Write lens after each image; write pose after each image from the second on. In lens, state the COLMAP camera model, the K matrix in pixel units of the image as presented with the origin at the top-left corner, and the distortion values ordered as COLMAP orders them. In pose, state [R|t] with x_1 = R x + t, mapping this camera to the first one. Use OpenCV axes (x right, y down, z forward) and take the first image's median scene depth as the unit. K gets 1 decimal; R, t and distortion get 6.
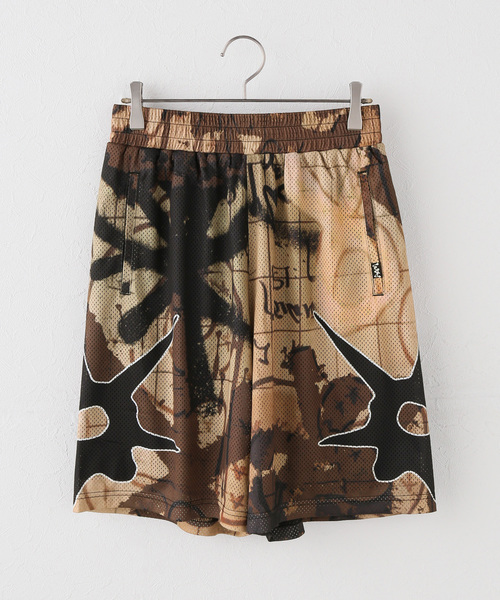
lens RADIAL K [[1301.2, 0, 250.0], [0, 1301.2, 300.0], [0, 0, 1]] dist [0.003946, 0.045693]
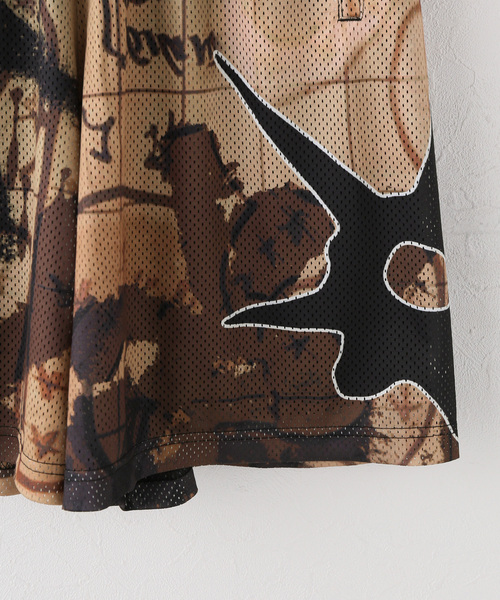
lens RADIAL K [[1635.2, 0, 250.0], [0, 1635.2, 247.4], [0, 0, 1]] dist [0.061255, 0.501609]
pose [[0.999755, 0.019652, -0.010230, 0.069447], [-0.018262, 0.992403, 0.121669, 0.006704], [0.012543, -0.121452, 0.992518, 0.392764]]
